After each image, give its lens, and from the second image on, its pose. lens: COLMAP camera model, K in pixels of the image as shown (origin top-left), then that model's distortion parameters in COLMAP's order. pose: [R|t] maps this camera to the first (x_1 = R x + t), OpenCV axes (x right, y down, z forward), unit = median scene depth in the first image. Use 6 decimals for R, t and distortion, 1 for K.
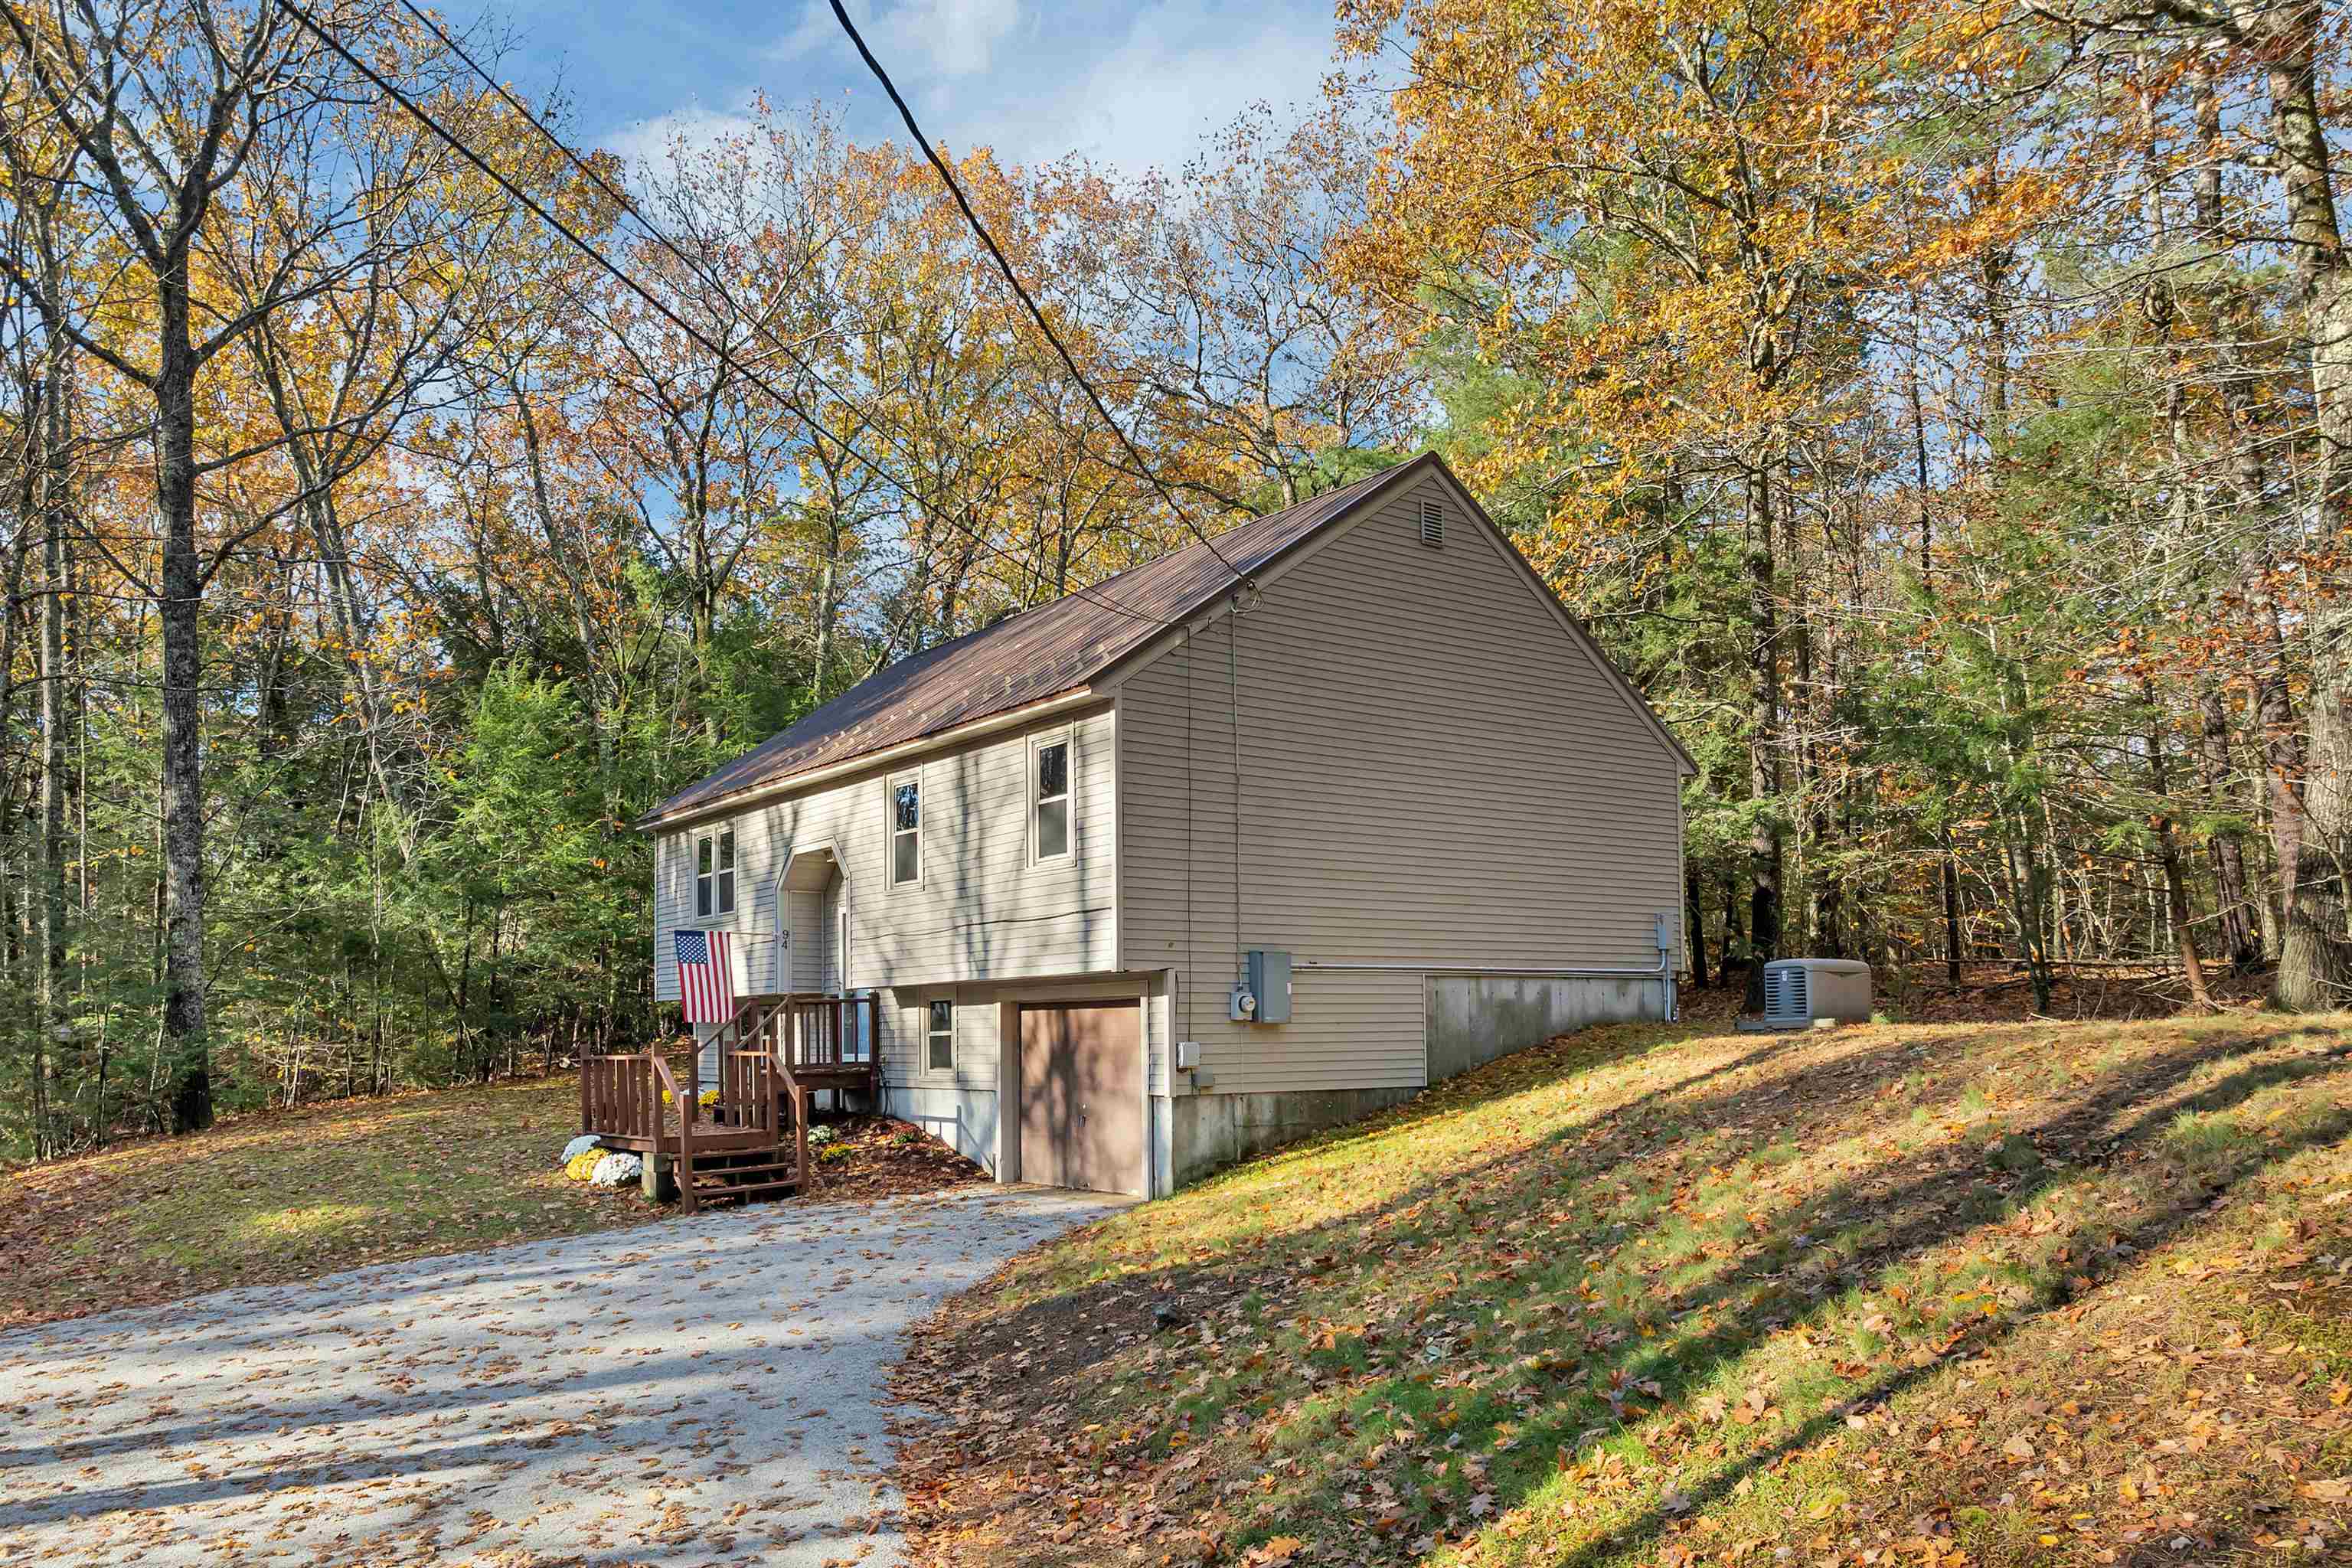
lens RADIAL K [[1725.5, 0, 1171.5], [0, 1725.5, 812.6], [0, 0, 1]] dist [-0.061509, 0.000584]
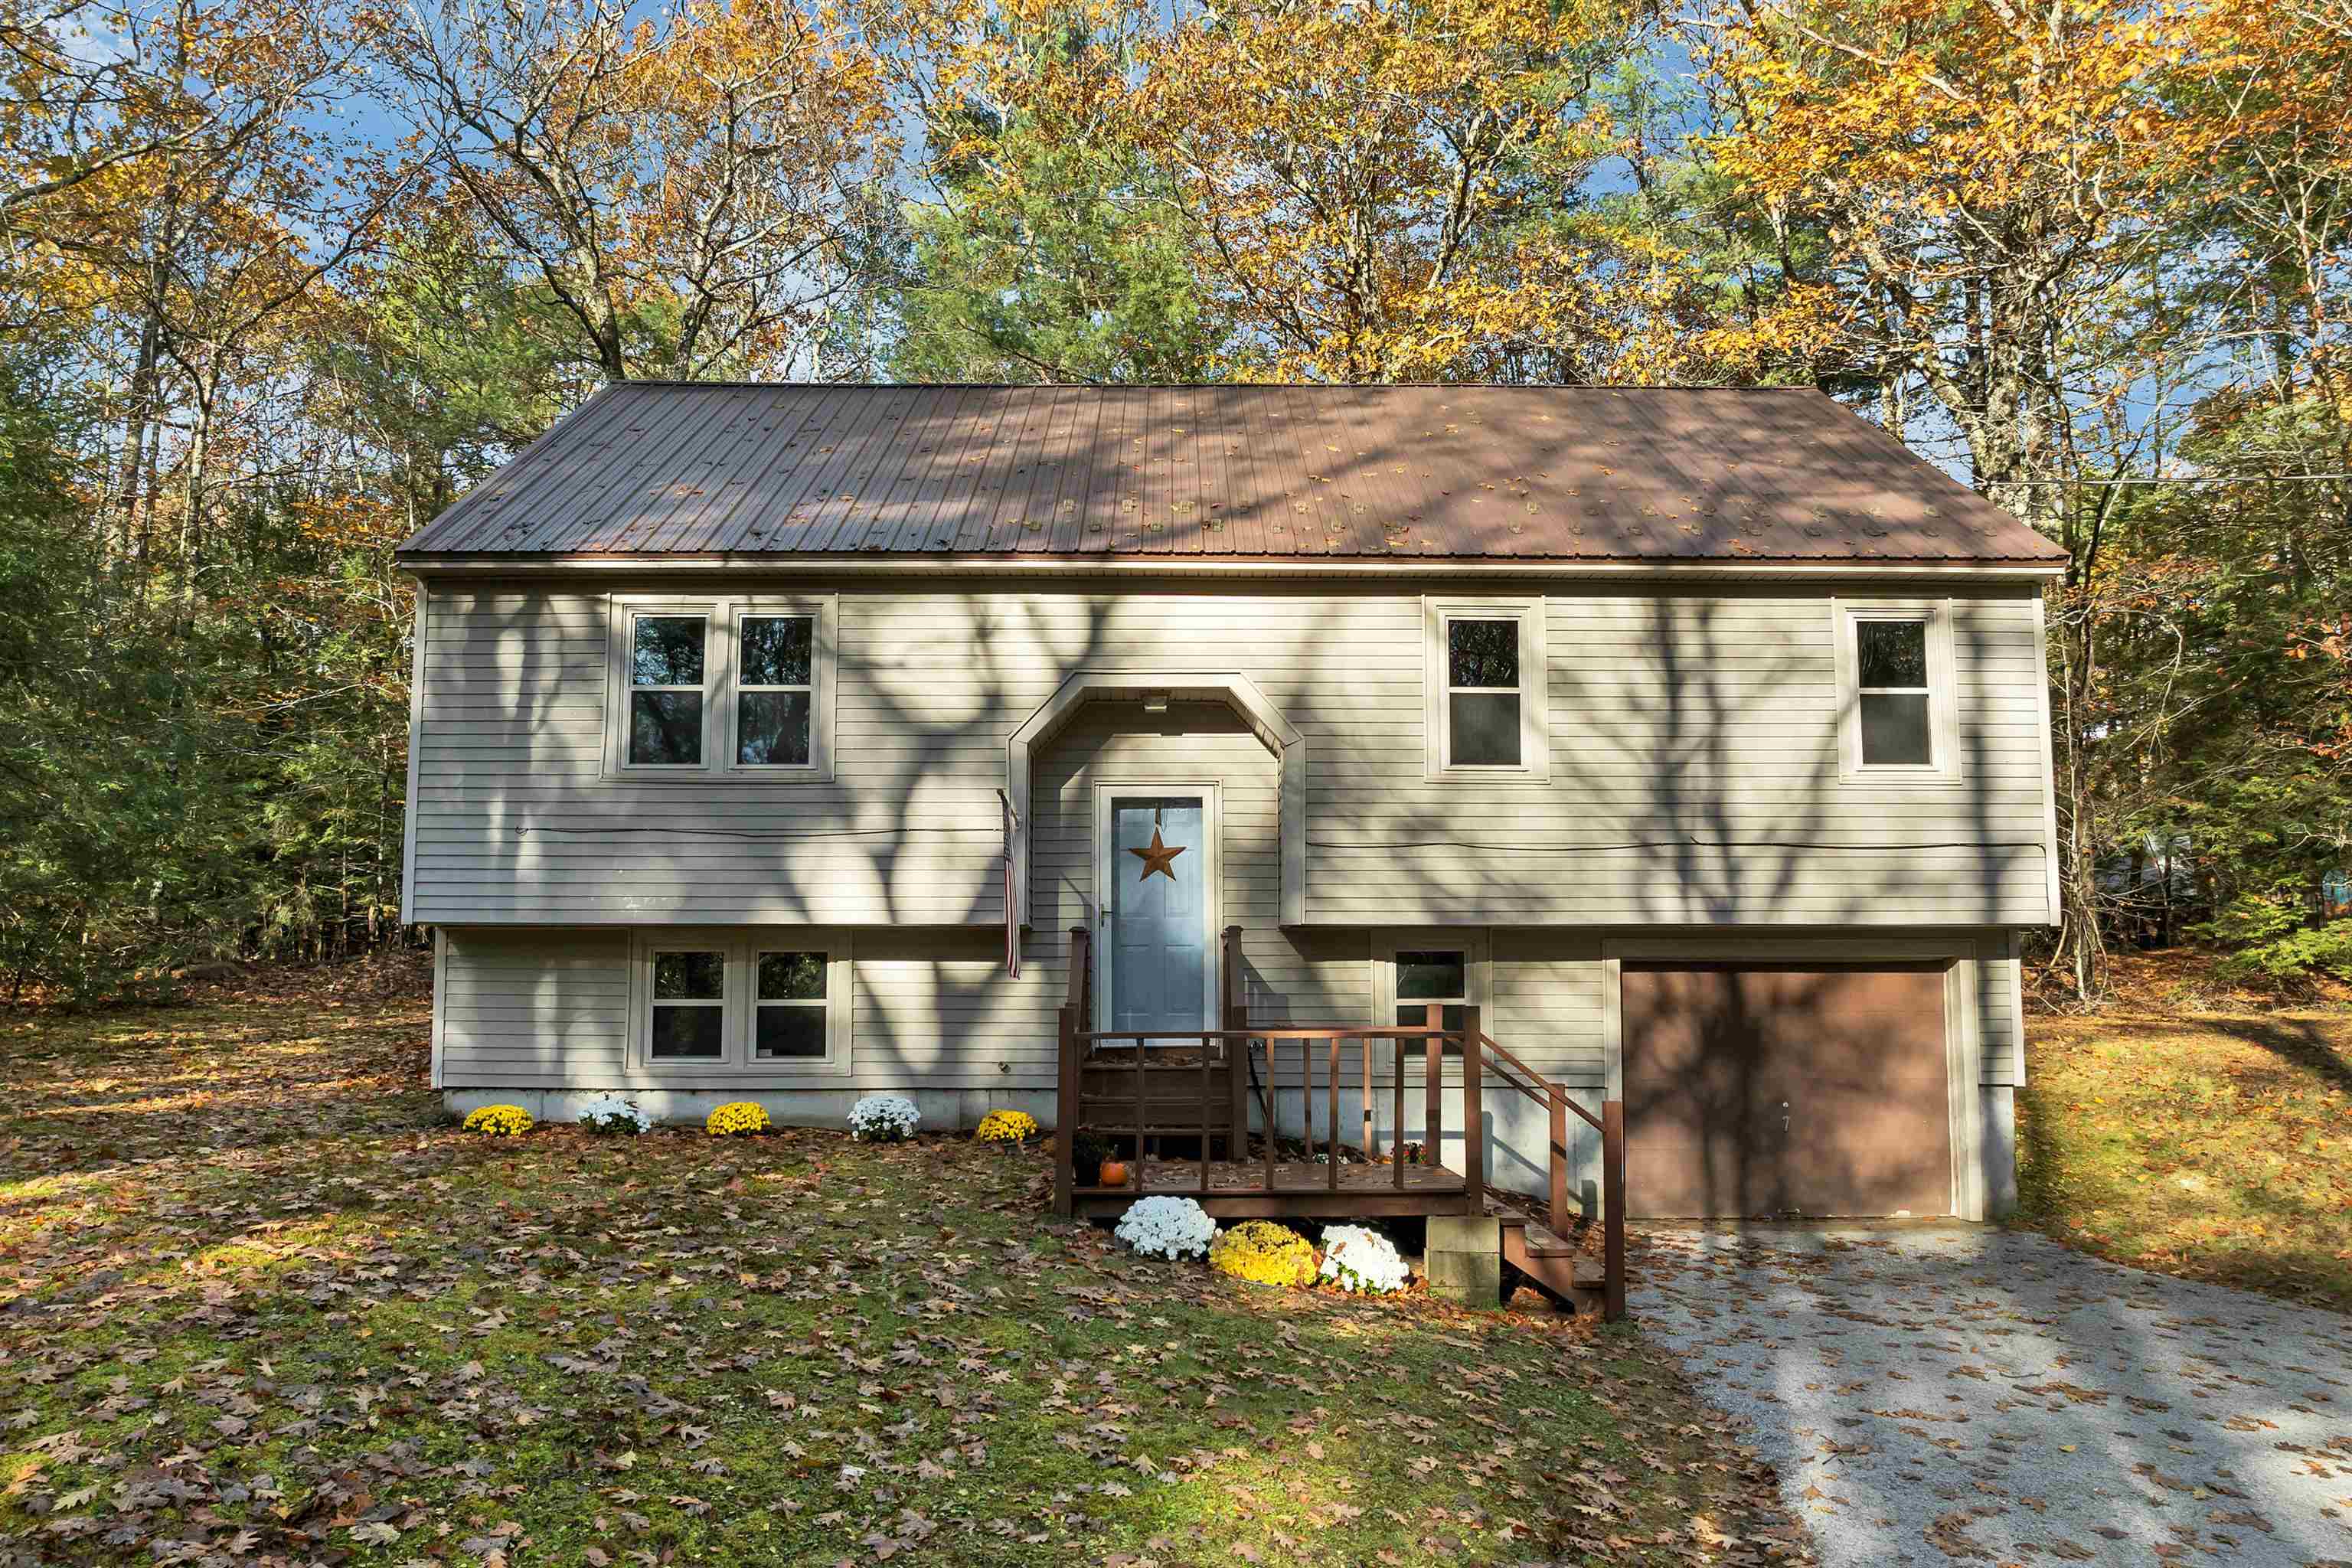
lens RADIAL K [[1725.5, 0, 1171.5], [0, 1725.5, 812.6], [0, 0, 1]] dist [-0.061509, 0.000584]
pose [[0.592508, 0.122445, 0.796204, -0.794779], [-0.114357, 0.991156, -0.067325, 0.123502], [-0.797406, -0.051161, 0.601271, 0.755996]]
